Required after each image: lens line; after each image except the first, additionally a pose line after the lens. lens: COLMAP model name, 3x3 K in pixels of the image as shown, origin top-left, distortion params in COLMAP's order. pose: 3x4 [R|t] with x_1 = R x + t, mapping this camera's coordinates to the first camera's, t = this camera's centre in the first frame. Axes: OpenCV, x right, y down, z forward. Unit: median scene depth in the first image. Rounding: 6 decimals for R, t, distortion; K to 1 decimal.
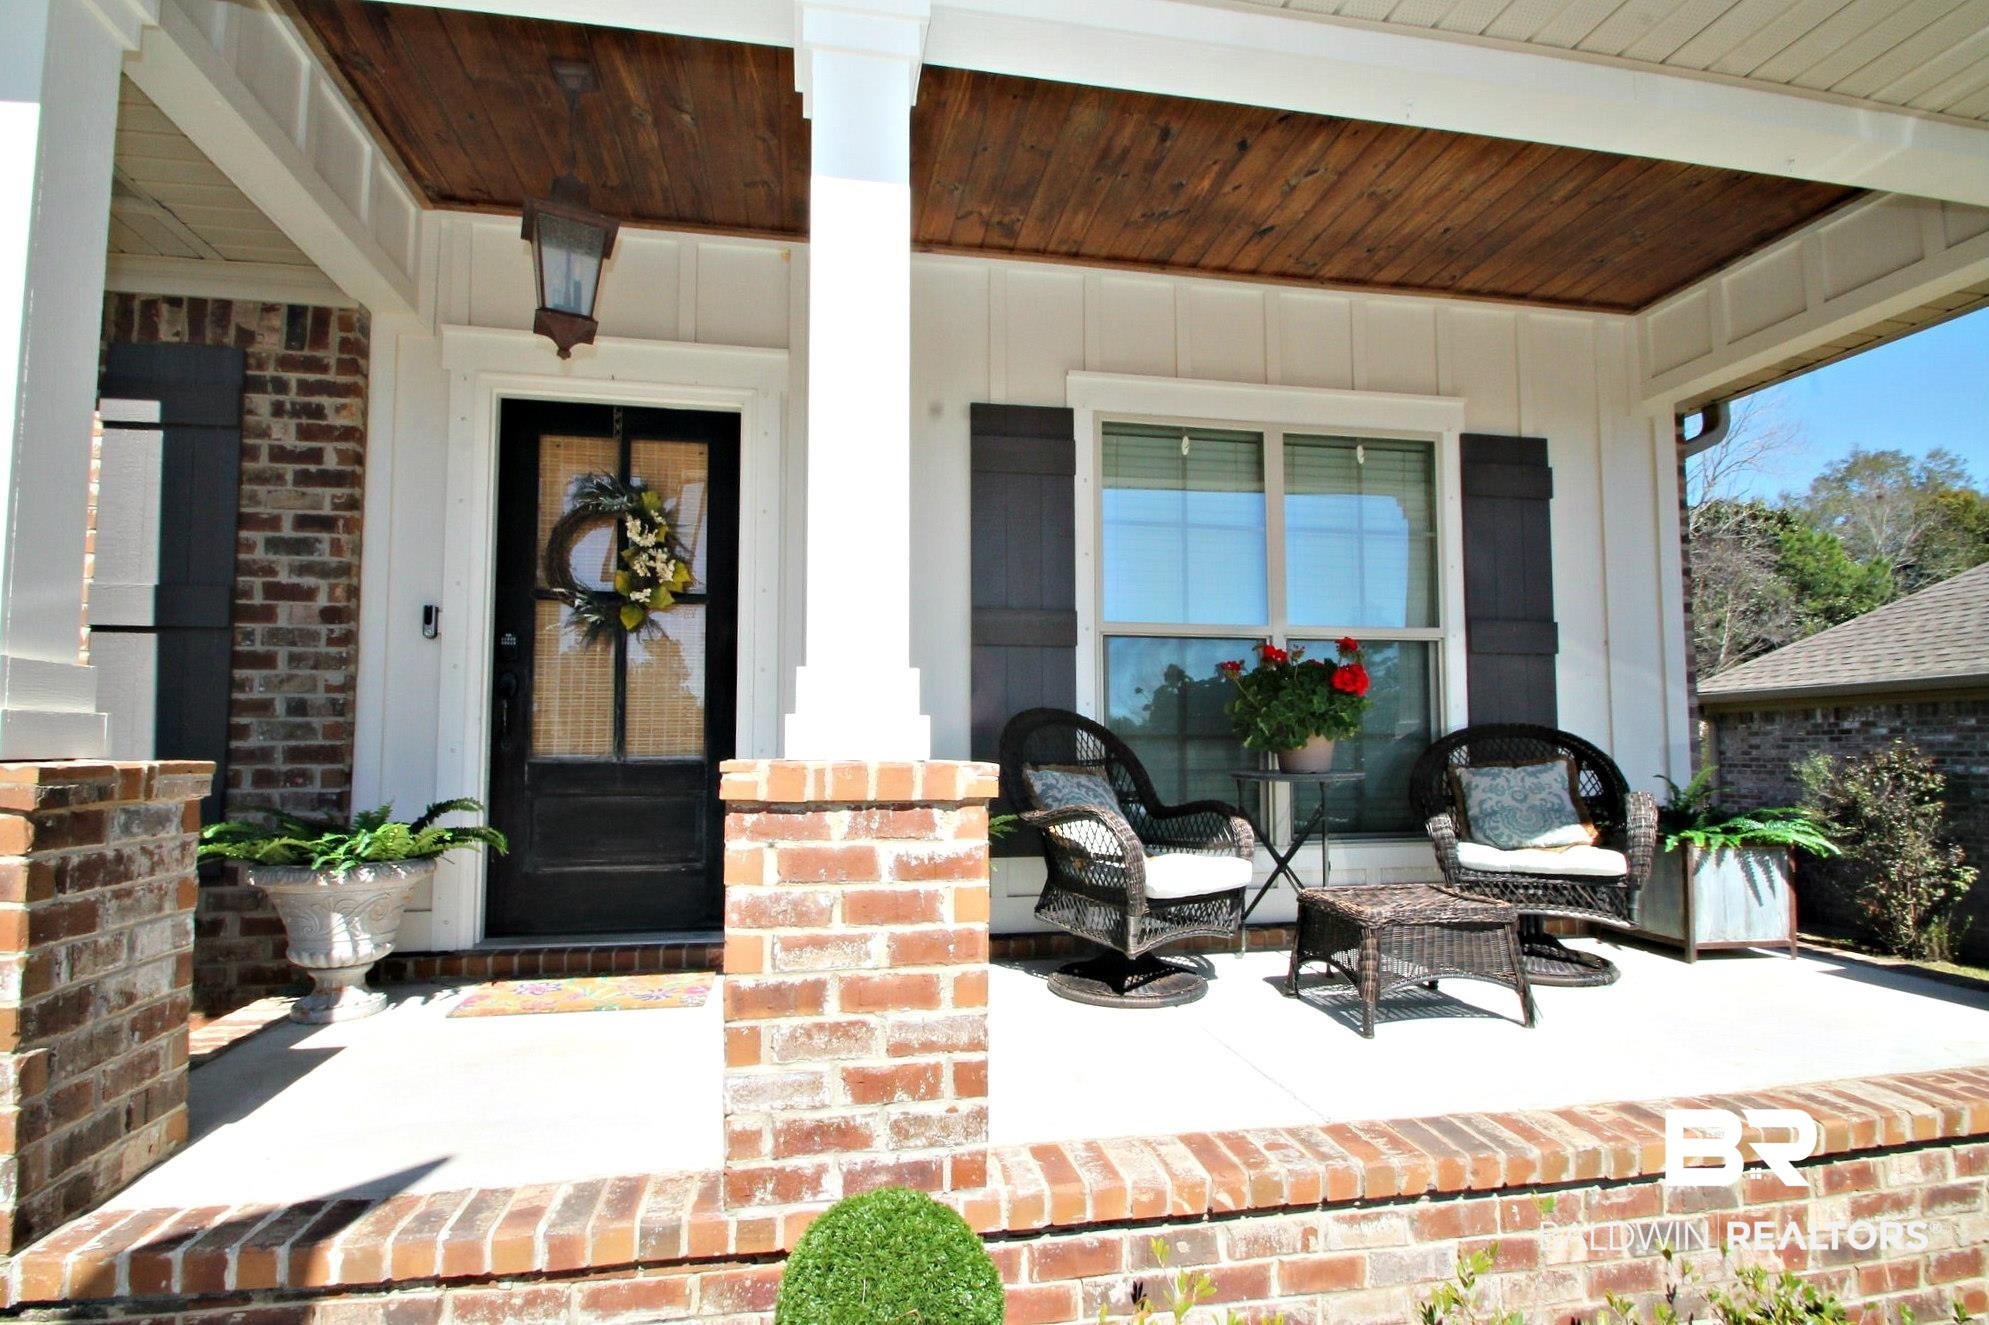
lens RADIAL K [[940.9, 0, 978.6], [0, 940.9, 687.8], [0, 0, 1]] dist [0.014011, -0.015723]
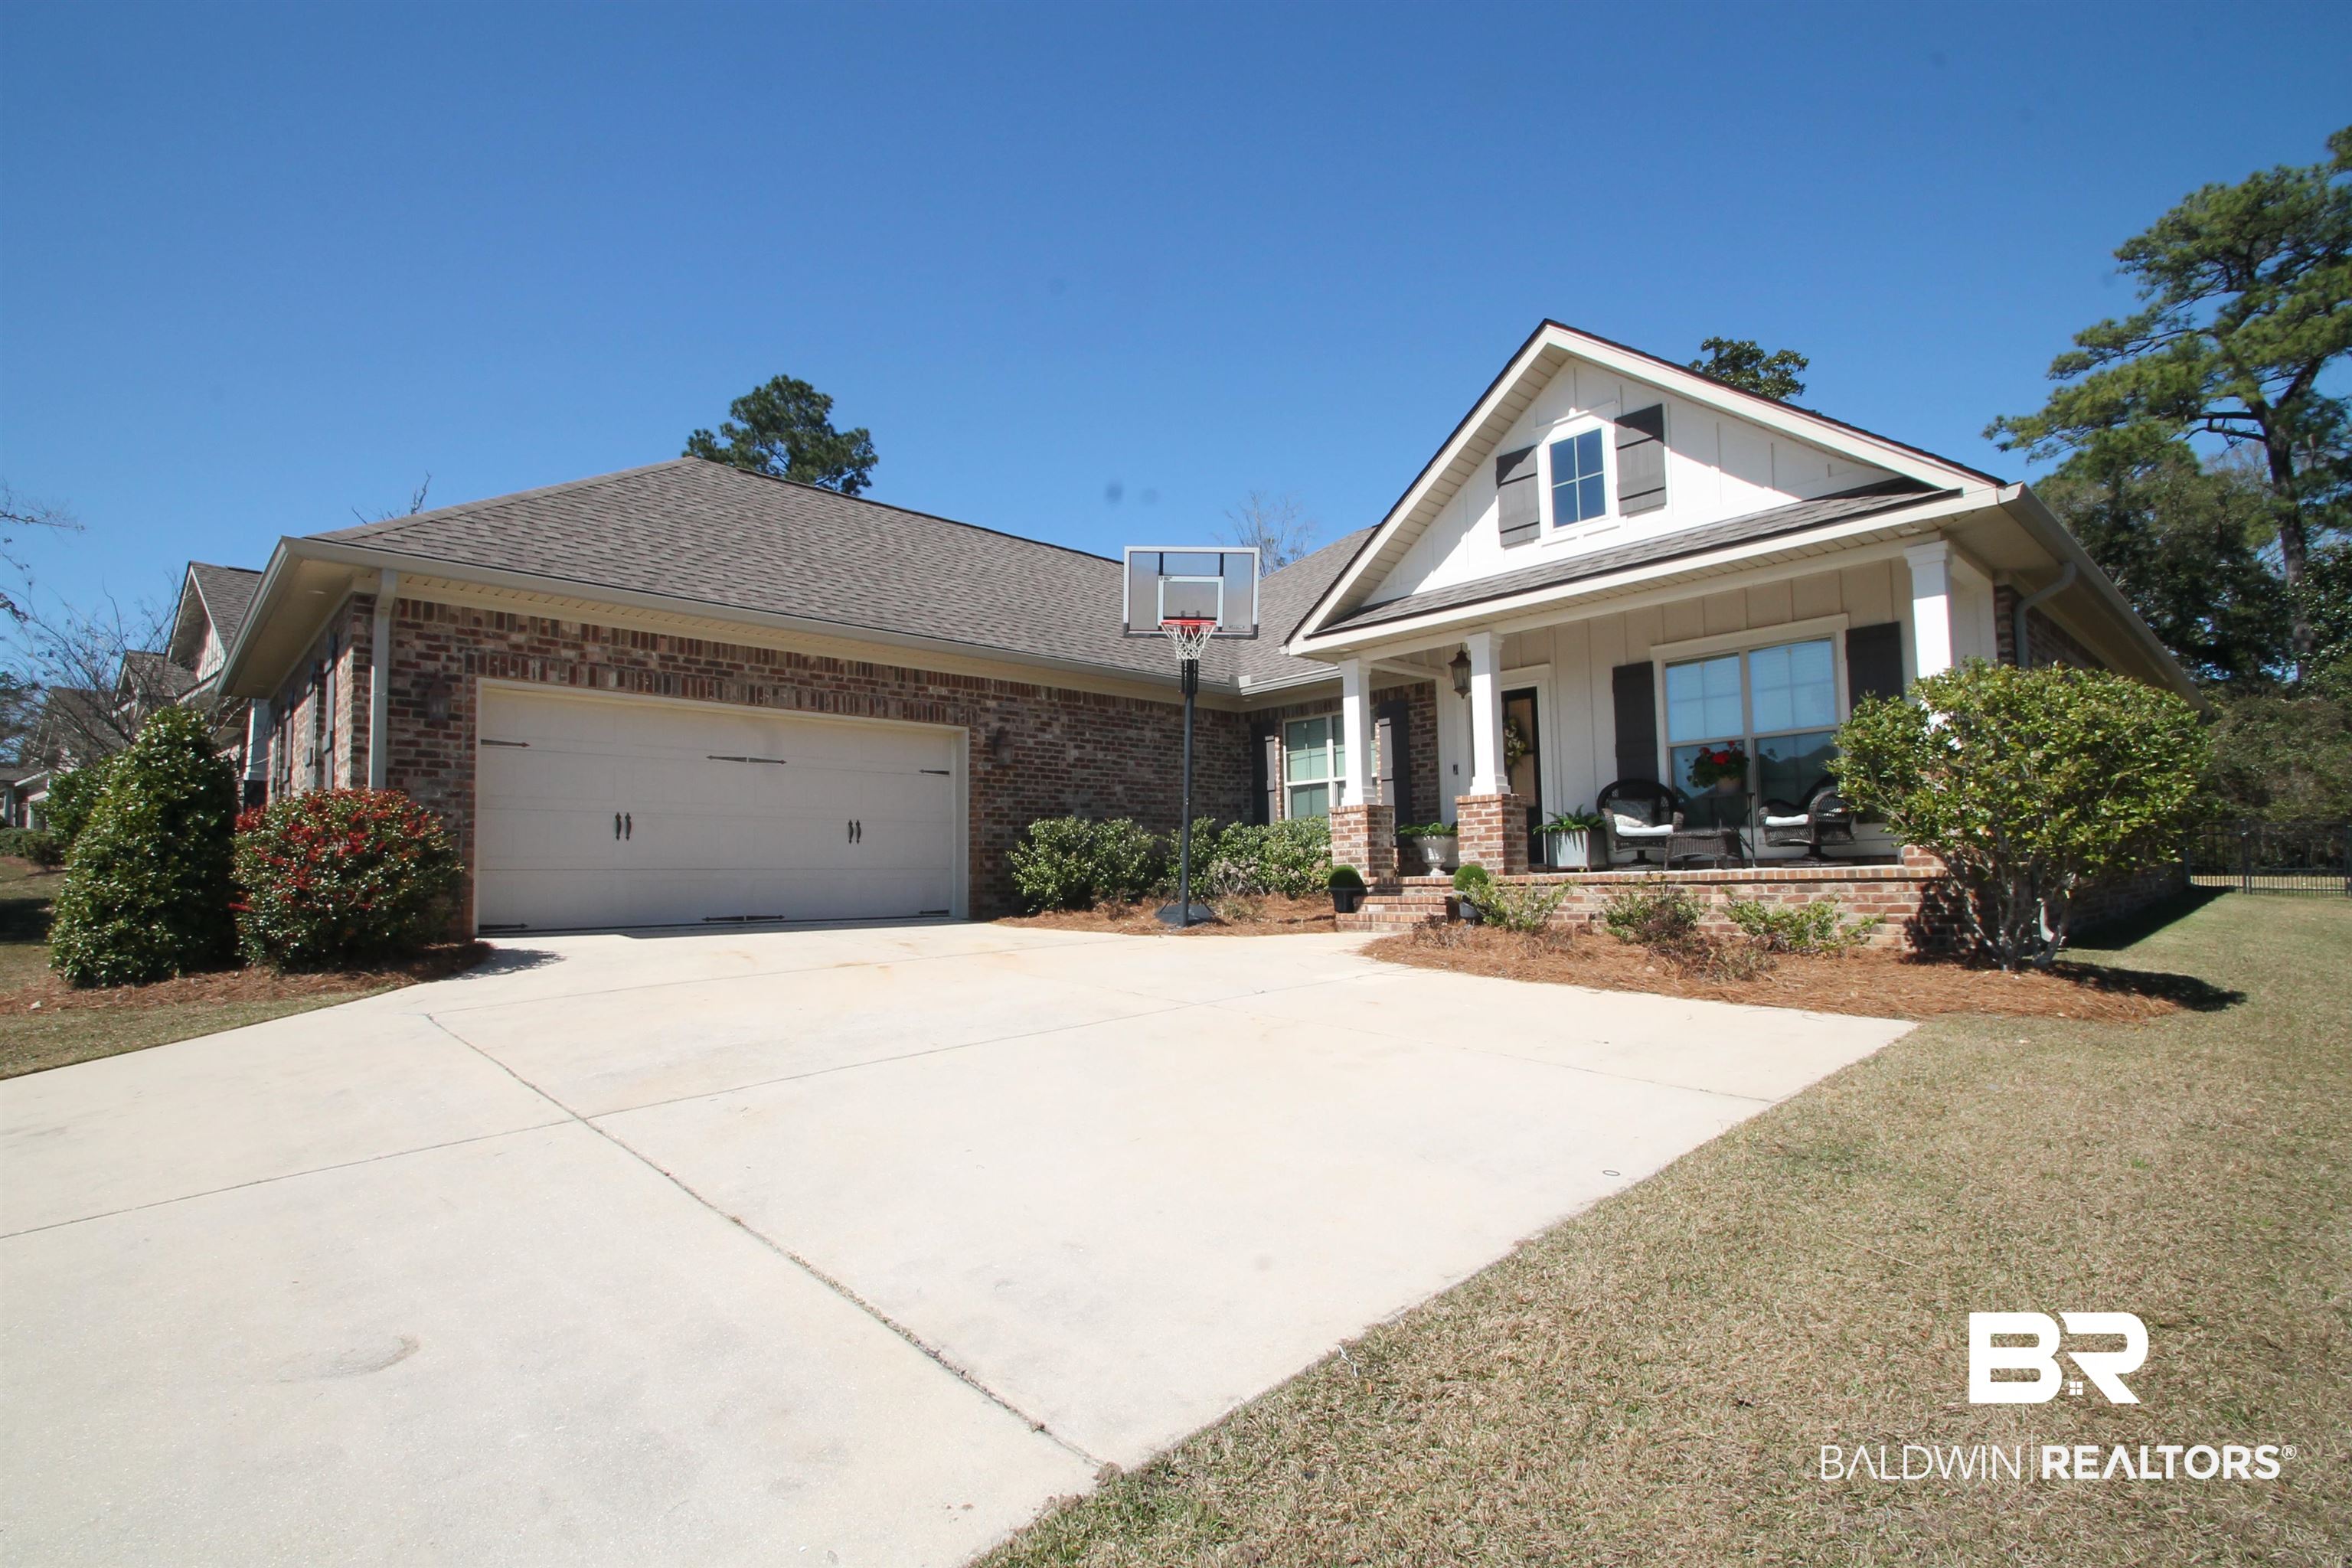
lens RADIAL K [[1112.6, 0, 1157.2], [0, 1112.6, 813.9], [0, 0, 1]] dist [0.014011, -0.015723]
pose [[0.535390, -0.061493, -0.842364, 2.241886], [0.069651, 0.997164, -0.028524, 0.129319], [0.841728, -0.043400, 0.538154, -2.086496]]
